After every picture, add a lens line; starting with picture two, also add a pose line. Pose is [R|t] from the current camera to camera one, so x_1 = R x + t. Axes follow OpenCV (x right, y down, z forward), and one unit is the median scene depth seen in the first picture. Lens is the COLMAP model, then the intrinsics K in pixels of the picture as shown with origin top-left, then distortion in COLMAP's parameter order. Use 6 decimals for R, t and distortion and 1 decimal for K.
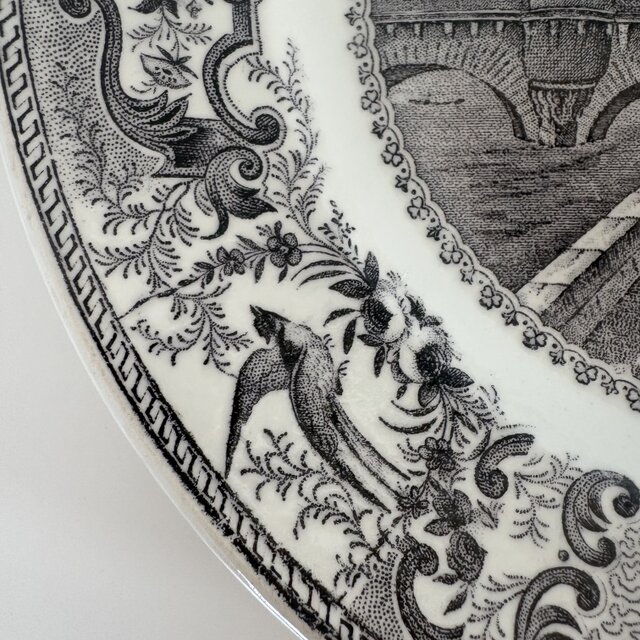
lens RADIAL K [[669.2, 0, 322.8], [0, 669.2, 267.0], [0, 0, 1]] dist [0.012581, 0.001051]
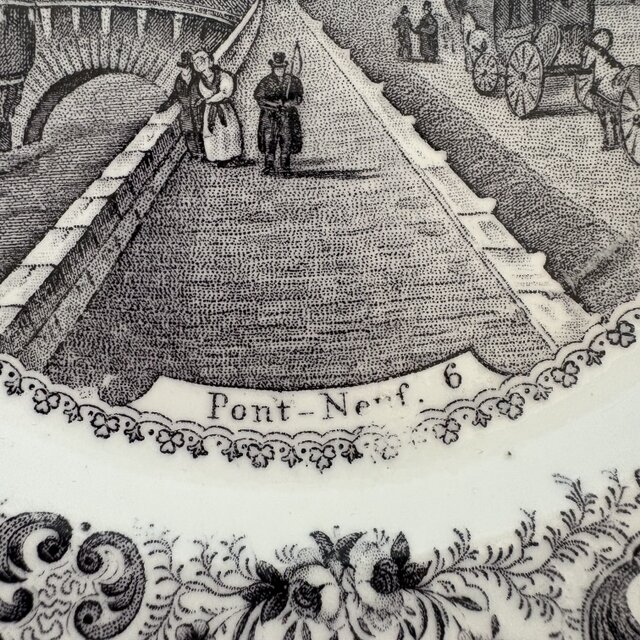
lens RADIAL K [[669.2, 0, 322.8], [0, 669.2, 267.0], [0, 0, 1]] dist [0.012581, 0.001051]
pose [[0.993942, -0.081792, 0.073418, 0.768715], [0.077506, 0.995218, 0.059445, -0.051433], [-0.077929, -0.053394, 0.995528, 0.082035]]
